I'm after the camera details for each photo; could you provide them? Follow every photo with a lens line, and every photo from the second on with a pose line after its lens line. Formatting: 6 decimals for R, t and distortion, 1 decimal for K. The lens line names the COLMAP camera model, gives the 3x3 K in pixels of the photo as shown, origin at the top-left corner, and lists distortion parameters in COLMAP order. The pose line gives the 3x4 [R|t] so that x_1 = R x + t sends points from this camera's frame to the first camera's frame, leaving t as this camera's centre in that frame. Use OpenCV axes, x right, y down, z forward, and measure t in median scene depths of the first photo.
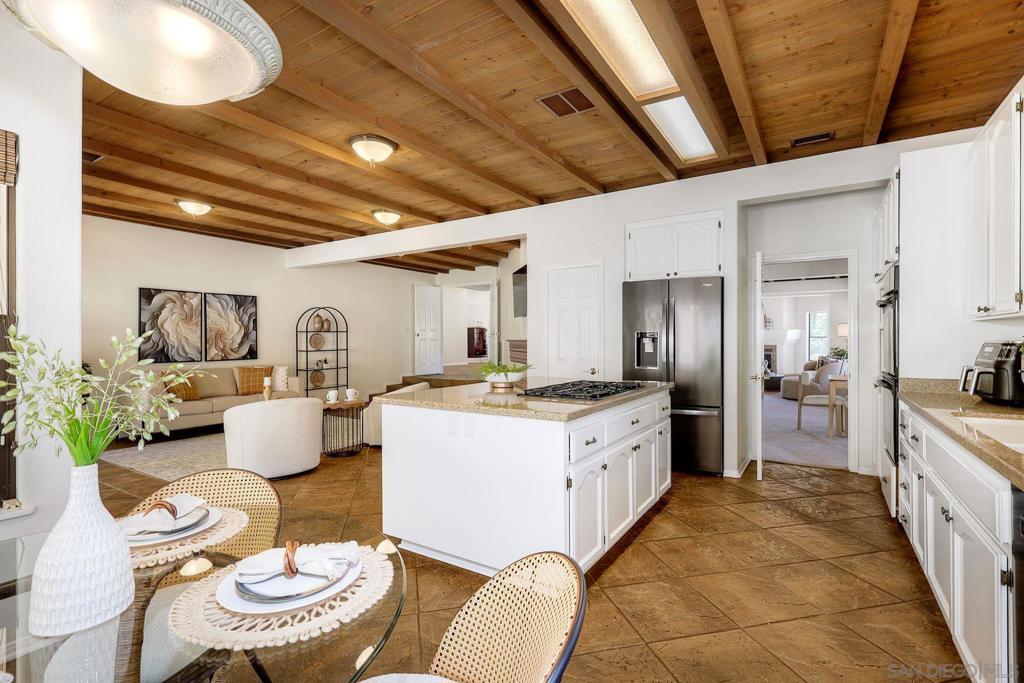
lens RADIAL K [[475.5, 0, 519.1], [0, 475.5, 340.1], [0, 0, 1]] dist [0.001776, -0.000625]
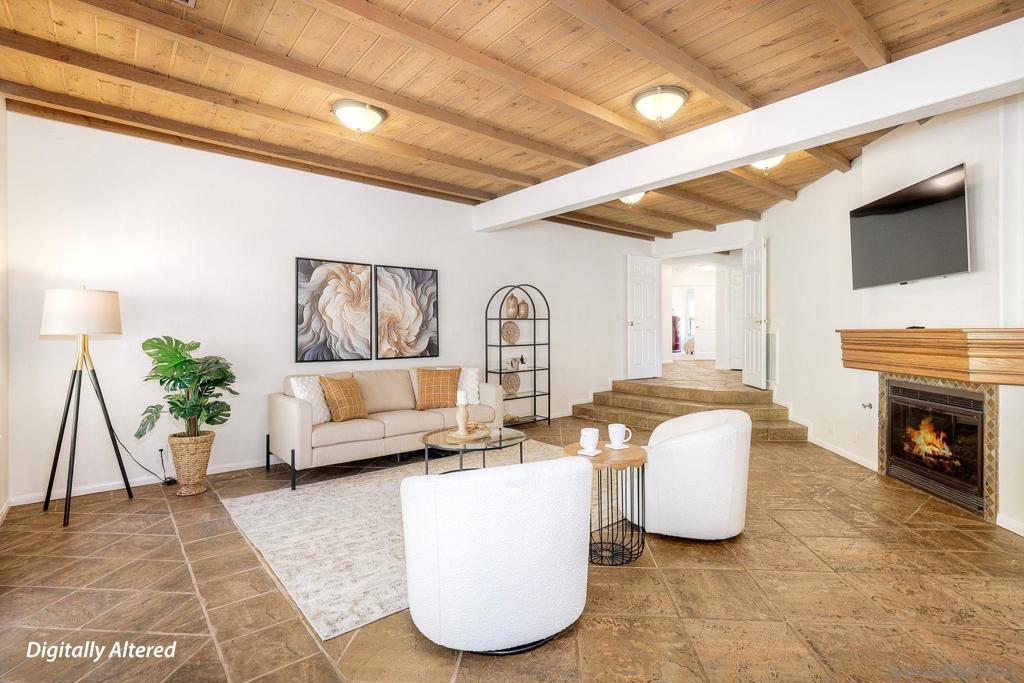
lens RADIAL K [[475.5, 0, 510.7], [0, 475.5, 340.8], [0, 0, 1]] dist [0.001776, -0.000625]
pose [[0.948954, 0.009947, -0.315258, -0.220414], [-0.003179, 0.999753, 0.021975, -0.000519], [0.315398, -0.019851, 0.948752, 0.351916]]
